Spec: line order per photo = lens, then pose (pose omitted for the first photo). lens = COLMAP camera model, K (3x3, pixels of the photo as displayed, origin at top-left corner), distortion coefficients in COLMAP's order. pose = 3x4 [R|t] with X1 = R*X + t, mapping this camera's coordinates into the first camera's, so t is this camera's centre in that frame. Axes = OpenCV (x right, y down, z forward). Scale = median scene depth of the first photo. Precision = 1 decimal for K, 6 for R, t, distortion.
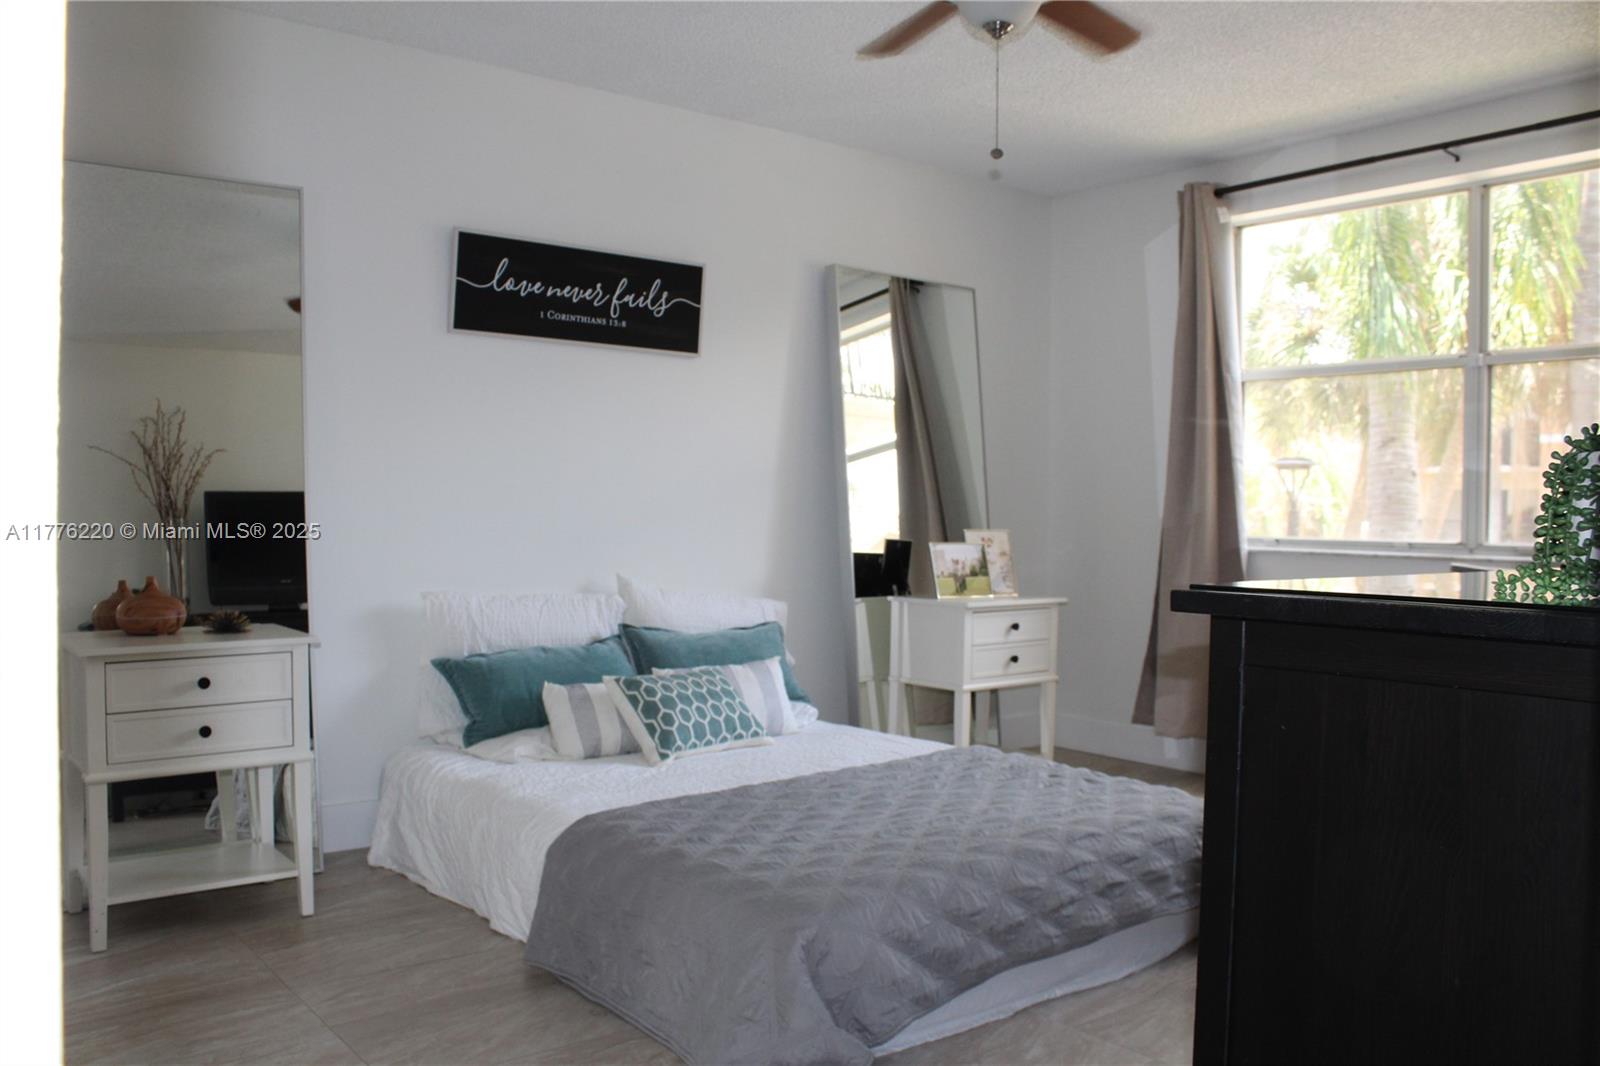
lens RADIAL K [[1326.8, 0, 798.0], [0, 1326.8, 539.1], [0, 0, 1]] dist [-0.165963, 0.144977]
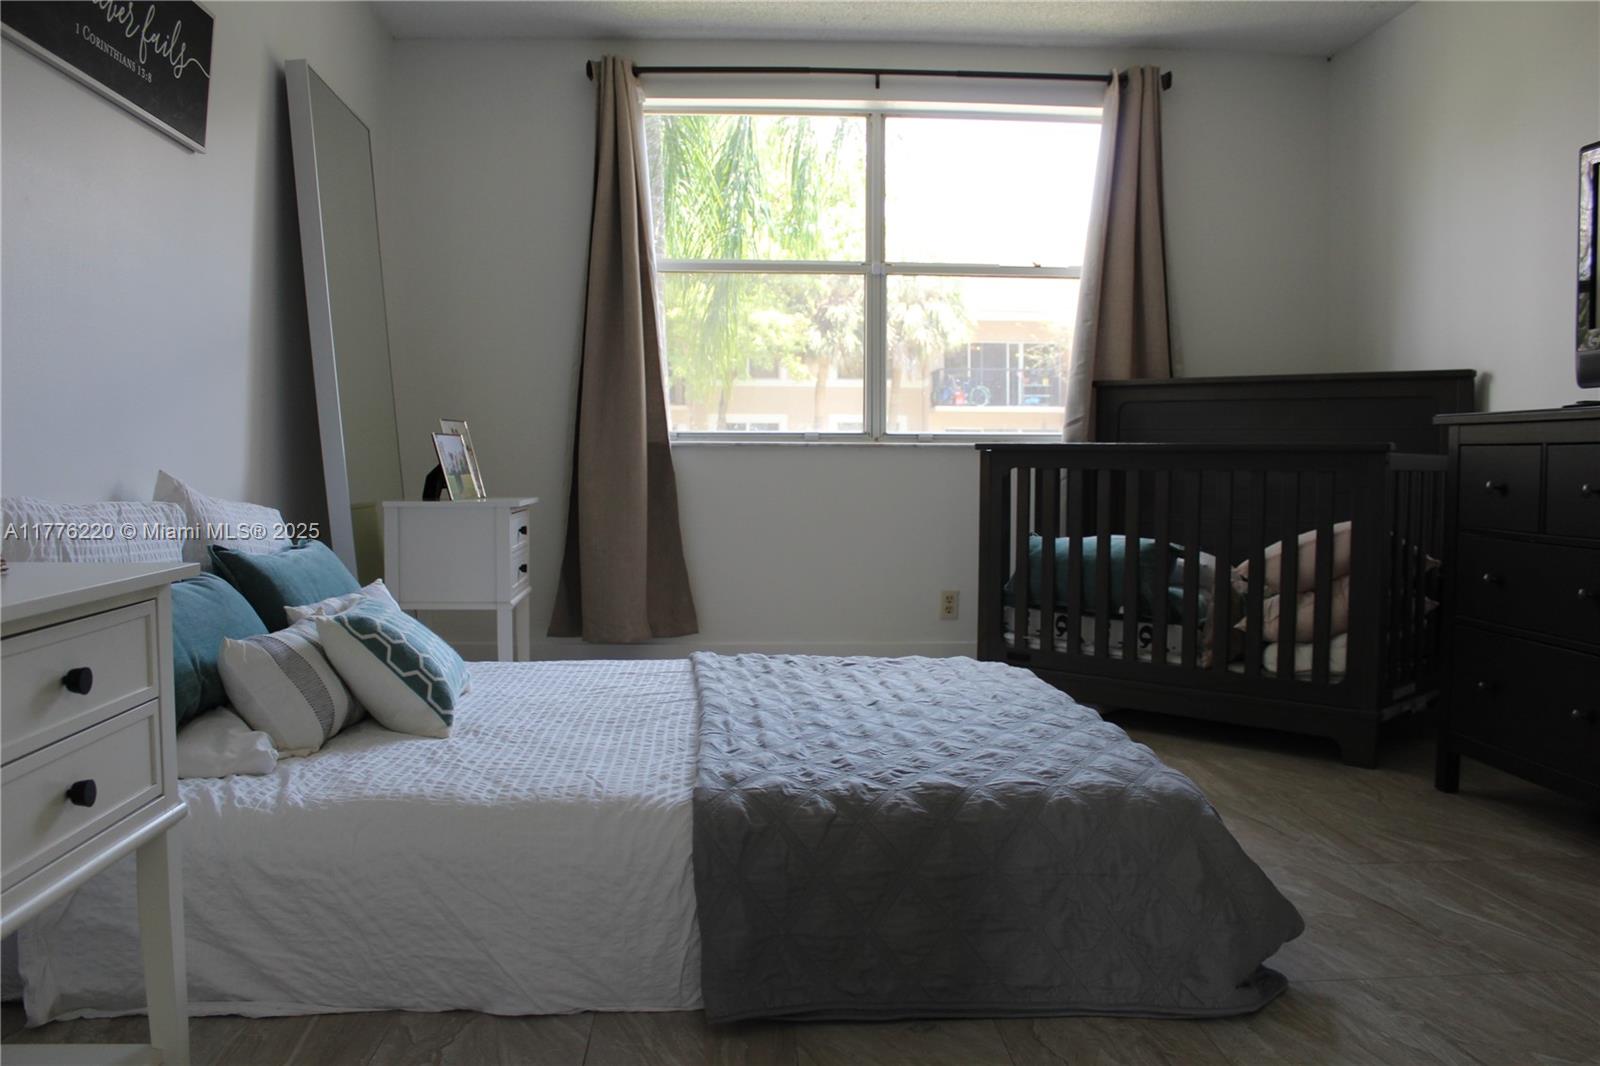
lens RADIAL K [[1326.8, 0, 798.0], [0, 1326.8, 539.1], [0, 0, 1]] dist [-0.165963, 0.144977]
pose [[0.580165, -0.056917, 0.812508, -0.460762], [0.022455, 0.998294, 0.053898, 0.032649], [-0.814190, -0.013025, 0.580453, 0.387727]]
